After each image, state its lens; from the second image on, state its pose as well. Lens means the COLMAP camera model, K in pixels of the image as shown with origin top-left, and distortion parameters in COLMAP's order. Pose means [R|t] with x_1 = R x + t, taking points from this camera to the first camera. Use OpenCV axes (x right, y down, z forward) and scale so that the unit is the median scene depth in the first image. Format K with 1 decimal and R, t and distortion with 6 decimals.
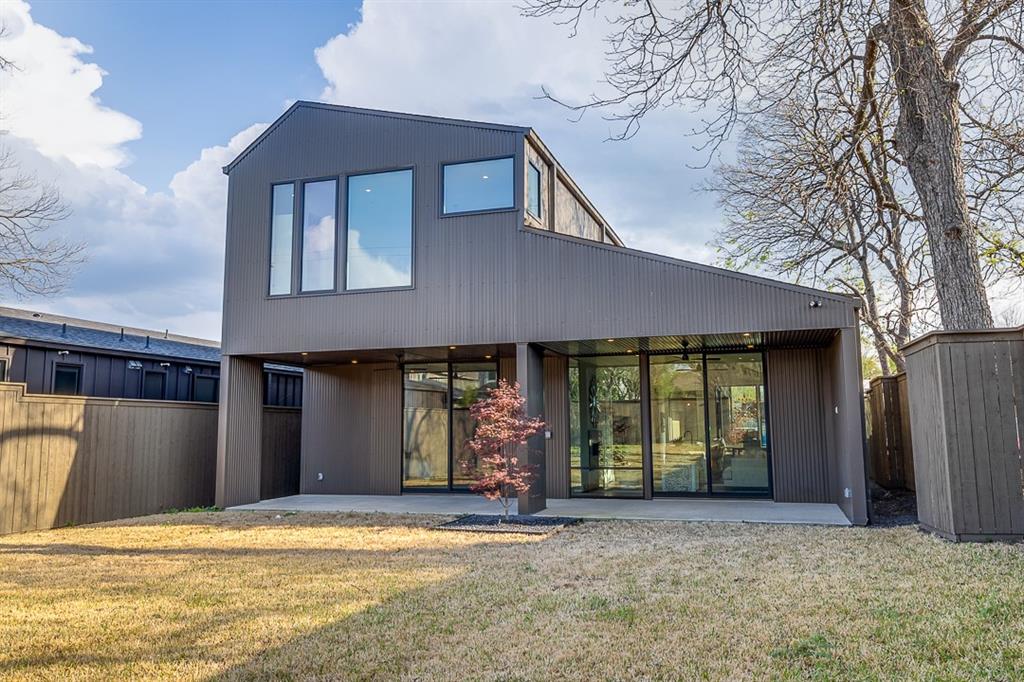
lens RADIAL K [[795.3, 0, 511.4], [0, 795.3, 317.1], [0, 0, 1]] dist [-0.006696, -0.004901]
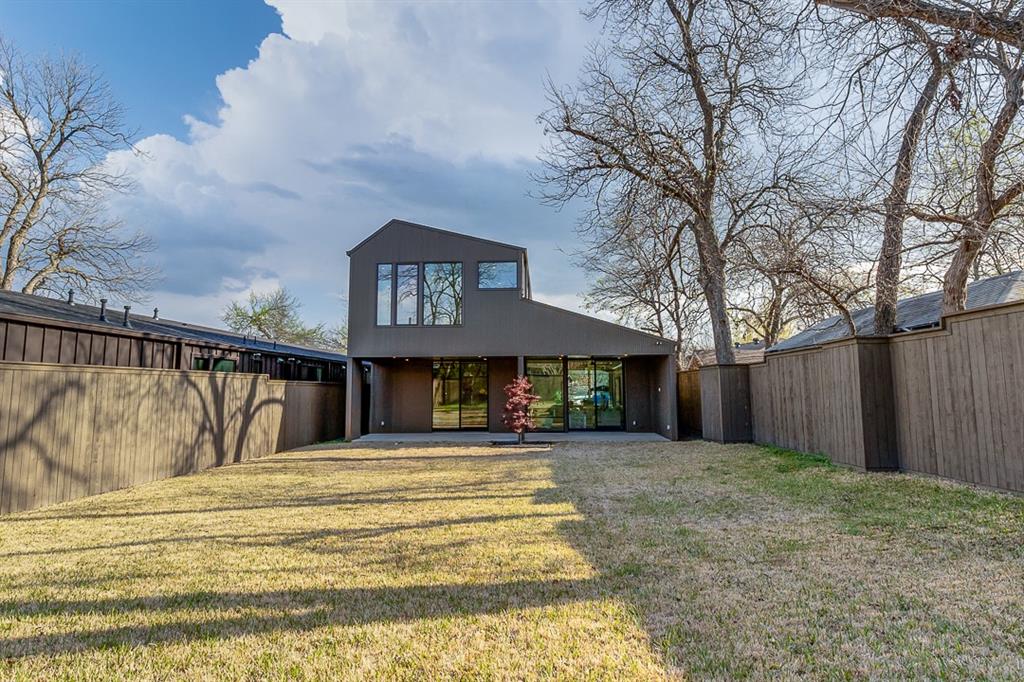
lens RADIAL K [[577.0, 0, 509.8], [0, 577.0, 323.1], [0, 0, 1]] dist [0.001599, 0.000196]
pose [[0.966518, 0.031404, 0.254668, -0.357855], [-0.038225, 0.999030, 0.021879, -0.075635], [-0.253734, -0.030881, 0.966781, -0.378557]]
